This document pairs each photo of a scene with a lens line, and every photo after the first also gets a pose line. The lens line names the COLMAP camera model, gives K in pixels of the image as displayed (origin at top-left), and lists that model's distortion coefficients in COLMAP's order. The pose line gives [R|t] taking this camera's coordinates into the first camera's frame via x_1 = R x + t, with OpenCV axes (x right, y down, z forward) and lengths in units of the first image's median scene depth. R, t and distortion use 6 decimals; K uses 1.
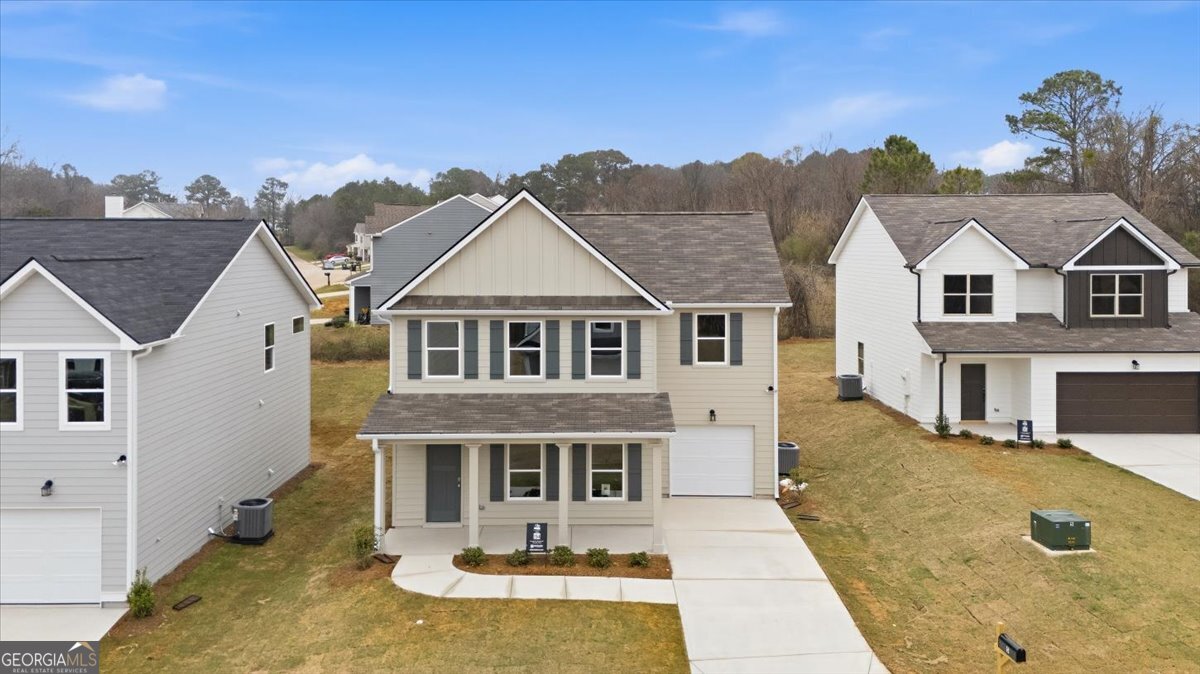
lens RADIAL K [[897.9, 0, 595.2], [0, 897.9, 254.3], [0, 0, 1]] dist [0.055406, -0.012830]
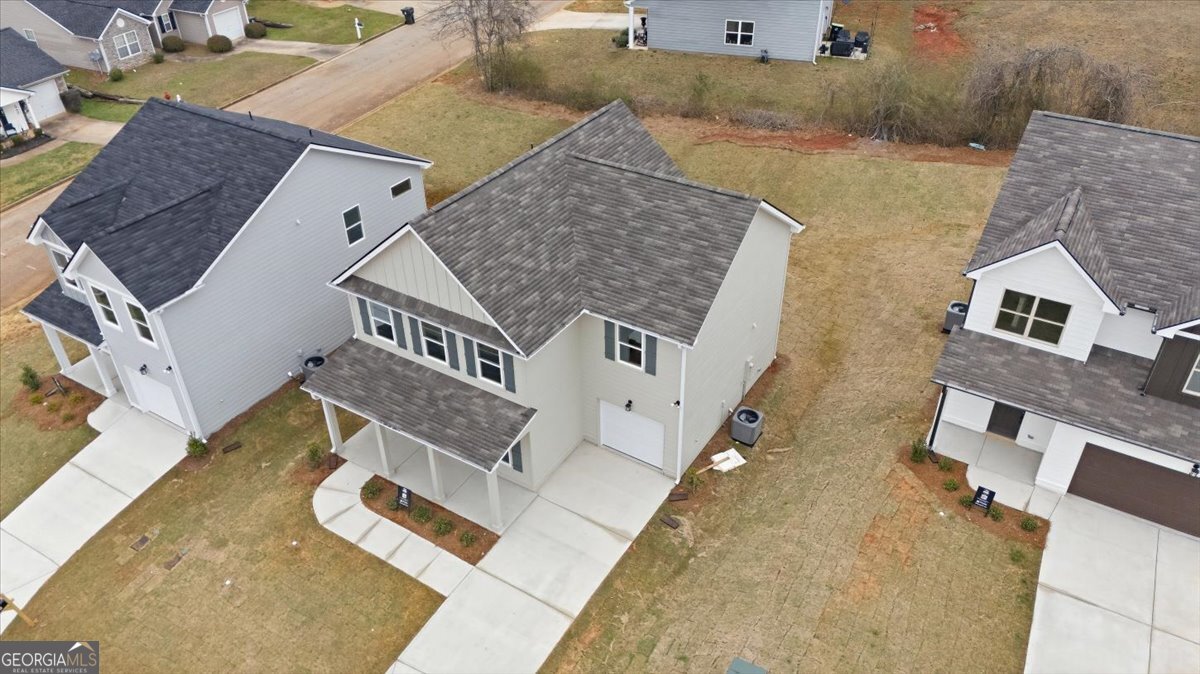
lens RADIAL K [[853.1, 0, 587.1], [0, 853.1, 339.6], [0, 0, 1]] dist [0.058096, -0.003793]
pose [[0.848272, 0.290972, -0.442460, 0.581335], [0.009728, 0.826818, 0.562385, -0.518974], [0.529472, -0.481359, 0.698536, 0.330578]]
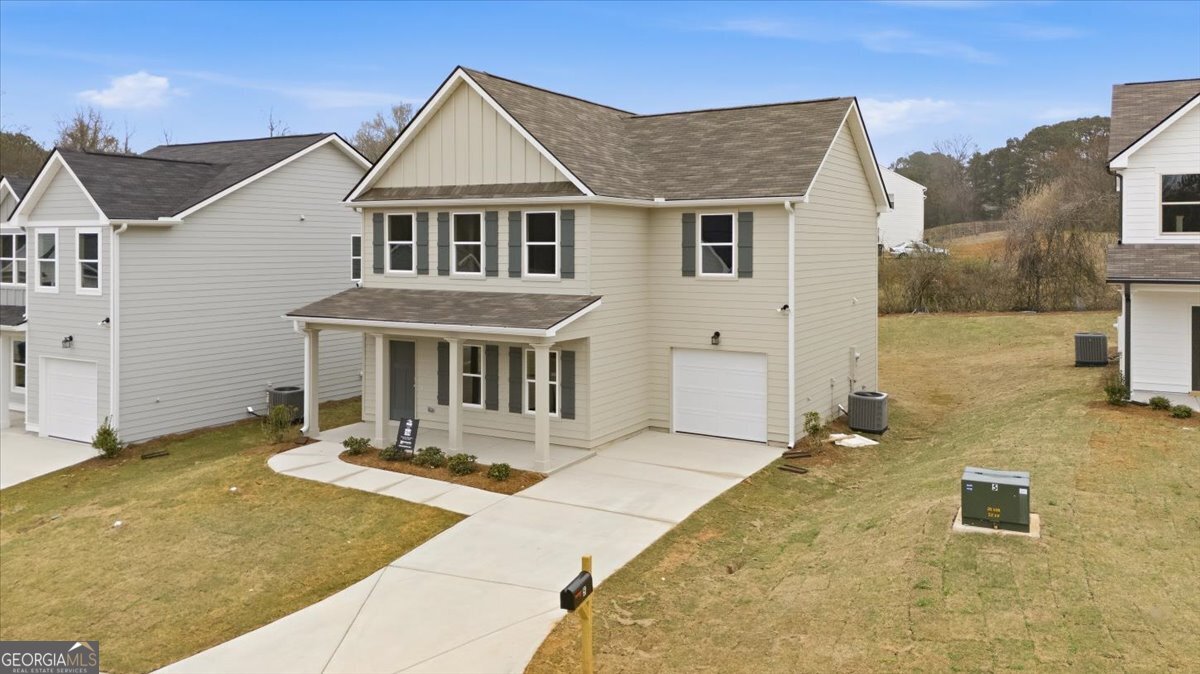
lens RADIAL K [[897.9, 0, 595.2], [0, 897.9, 254.3], [0, 0, 1]] dist [0.055406, -0.012830]
pose [[0.865996, 0.007754, -0.499991, 0.496493], [-0.004817, 0.999963, 0.007165, 0.109607], [0.500028, -0.003797, 0.866001, 0.266962]]
